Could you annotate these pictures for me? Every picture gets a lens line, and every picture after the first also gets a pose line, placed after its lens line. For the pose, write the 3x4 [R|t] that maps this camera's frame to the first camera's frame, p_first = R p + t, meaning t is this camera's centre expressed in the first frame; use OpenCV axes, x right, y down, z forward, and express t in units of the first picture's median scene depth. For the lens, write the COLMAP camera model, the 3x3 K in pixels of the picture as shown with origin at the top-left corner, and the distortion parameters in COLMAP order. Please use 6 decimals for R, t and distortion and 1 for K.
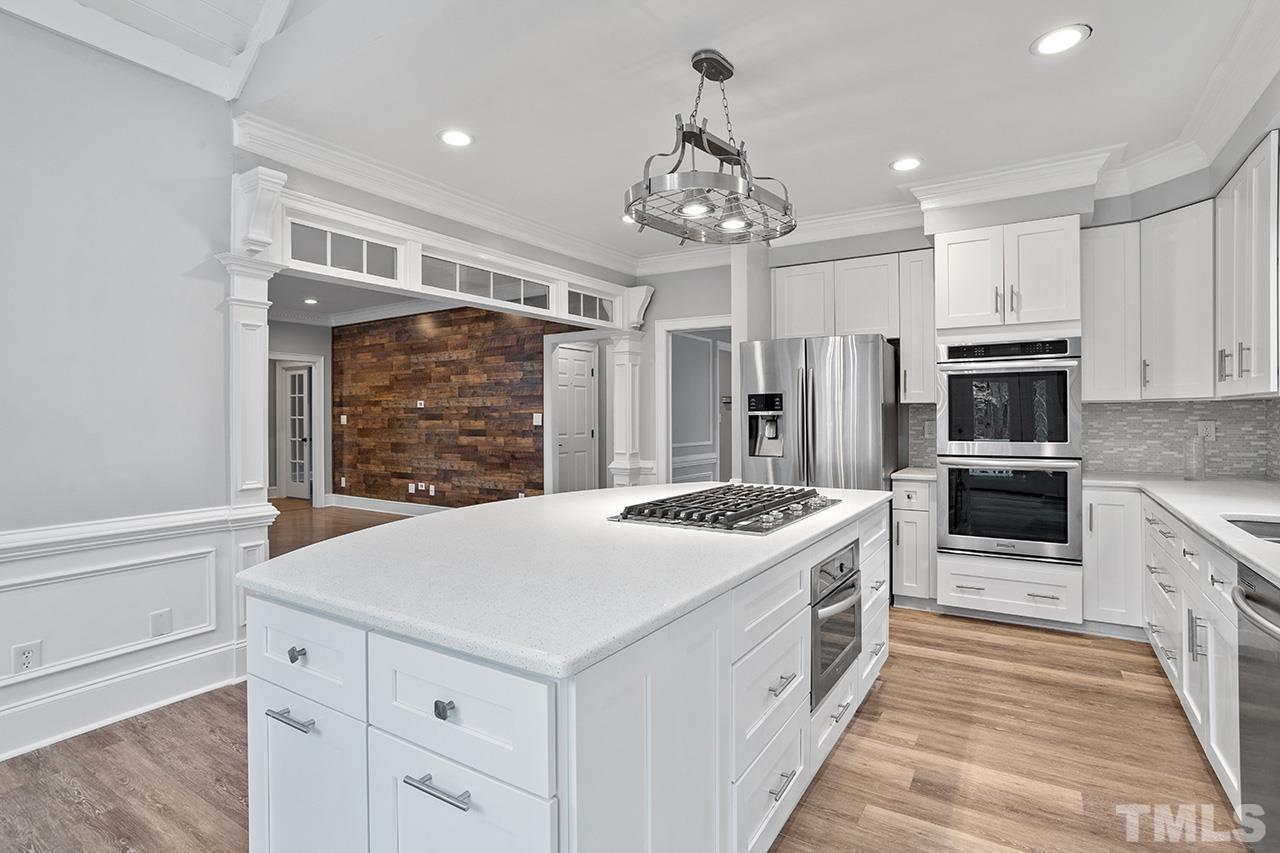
lens RADIAL K [[620.3, 0, 651.8], [0, 620.3, 413.3], [0, 0, 1]] dist [-0.049219, 0.028229]
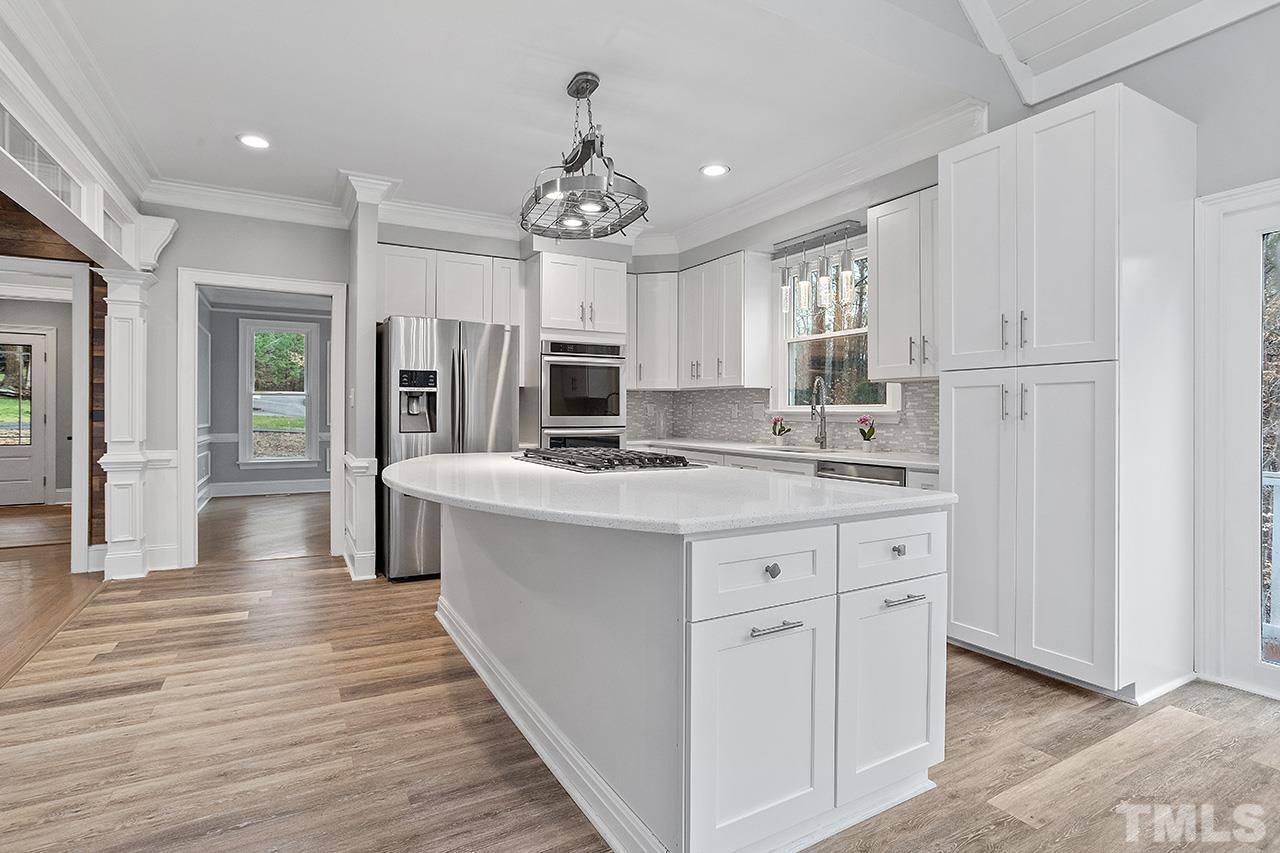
lens RADIAL K [[620.3, 0, 617.7], [0, 620.3, 416.6], [0, 0, 1]] dist [-0.049219, 0.028229]
pose [[0.502719, 0.001233, 0.864449, -0.278171], [-0.011657, 0.999918, 0.005353, 0.018707], [-0.864371, -0.012768, 0.502692, 0.111947]]
